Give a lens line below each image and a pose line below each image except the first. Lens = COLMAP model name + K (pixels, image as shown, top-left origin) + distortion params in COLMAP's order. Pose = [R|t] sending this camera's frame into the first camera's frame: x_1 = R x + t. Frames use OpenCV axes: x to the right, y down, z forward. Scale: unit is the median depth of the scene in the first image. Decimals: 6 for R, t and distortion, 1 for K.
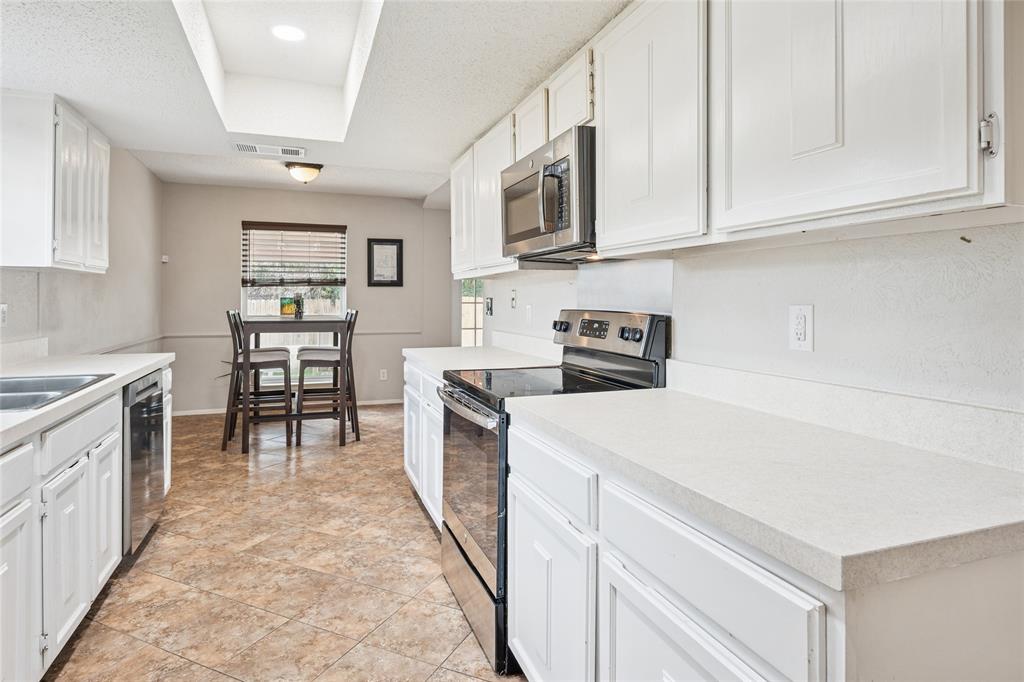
lens RADIAL K [[575.0, 0, 510.7], [0, 575.0, 318.3], [0, 0, 1]] dist [-0.000507, 0.000181]
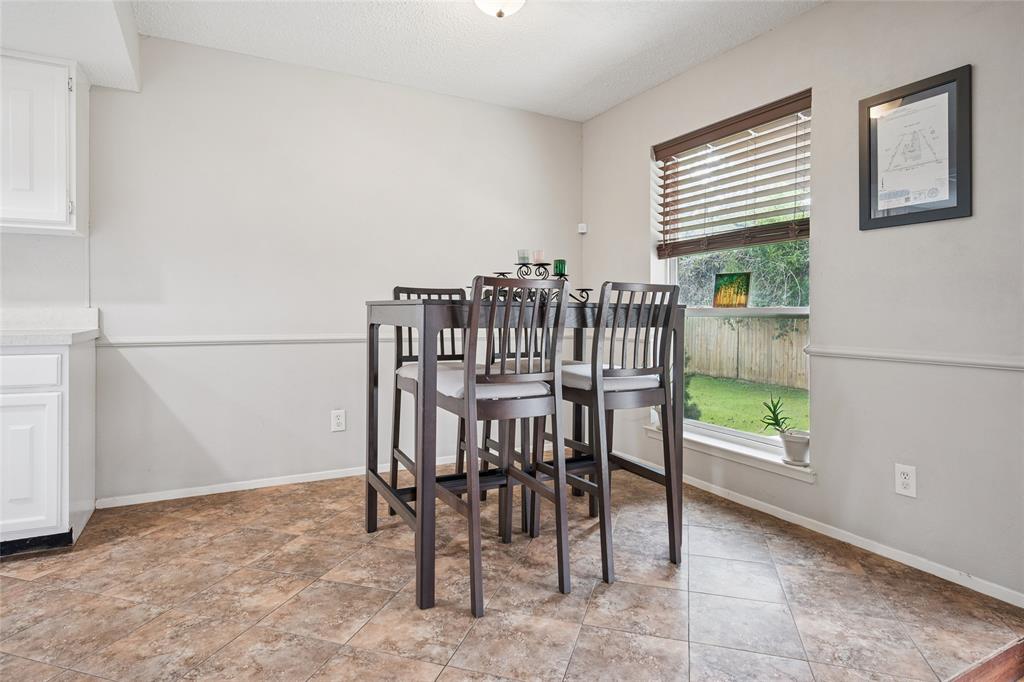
lens RADIAL K [[575.0, 0, 510.7], [0, 575.0, 318.3], [0, 0, 1]] dist [-0.000507, 0.000181]
pose [[0.146853, 0.008956, -0.989118, 0.245262], [-0.040468, 0.999176, 0.003038, 0.026936], [0.988330, 0.039581, 0.147095, 2.025152]]
